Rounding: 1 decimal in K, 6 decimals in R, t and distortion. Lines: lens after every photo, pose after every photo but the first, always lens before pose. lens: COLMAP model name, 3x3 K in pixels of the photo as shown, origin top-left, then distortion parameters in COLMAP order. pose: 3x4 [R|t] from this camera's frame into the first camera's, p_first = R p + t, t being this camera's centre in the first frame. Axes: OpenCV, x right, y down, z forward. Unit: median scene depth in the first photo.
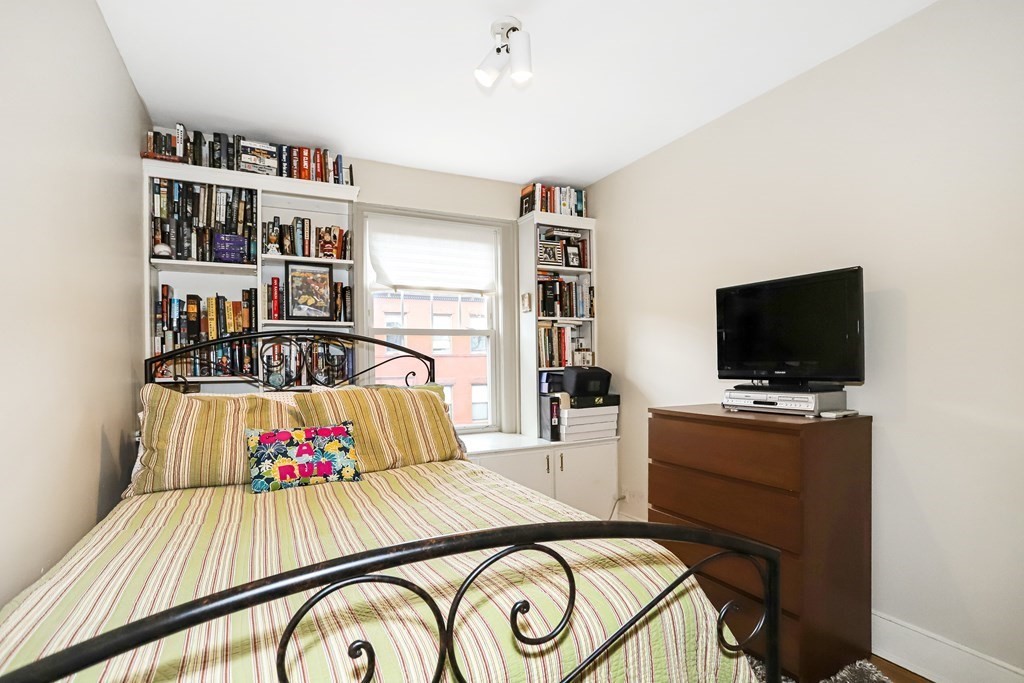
lens RADIAL K [[503.9, 0, 513.6], [0, 503.9, 348.1], [0, 0, 1]] dist [-0.020844, 0.005904]
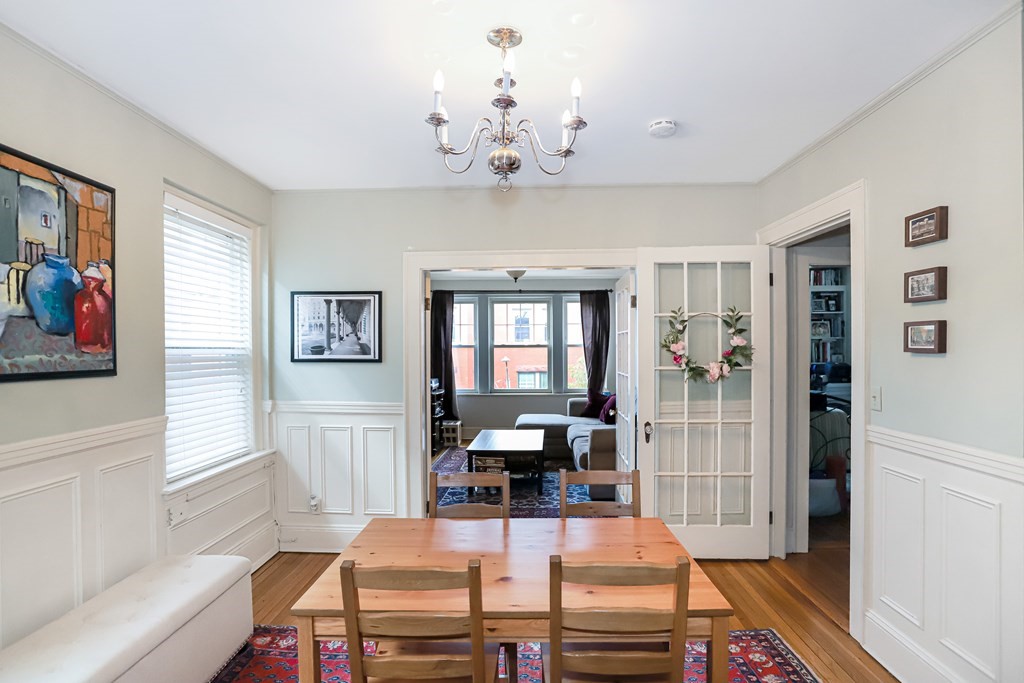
lens RADIAL K [[503.9, 0, 513.2], [0, 503.9, 344.7], [0, 0, 1]] dist [-0.020844, 0.005904]
pose [[0.886067, 0.010747, -0.463433, -0.077598], [0.008724, 0.999168, 0.039852, -0.120172], [0.463475, -0.039354, 0.885236, -1.298679]]
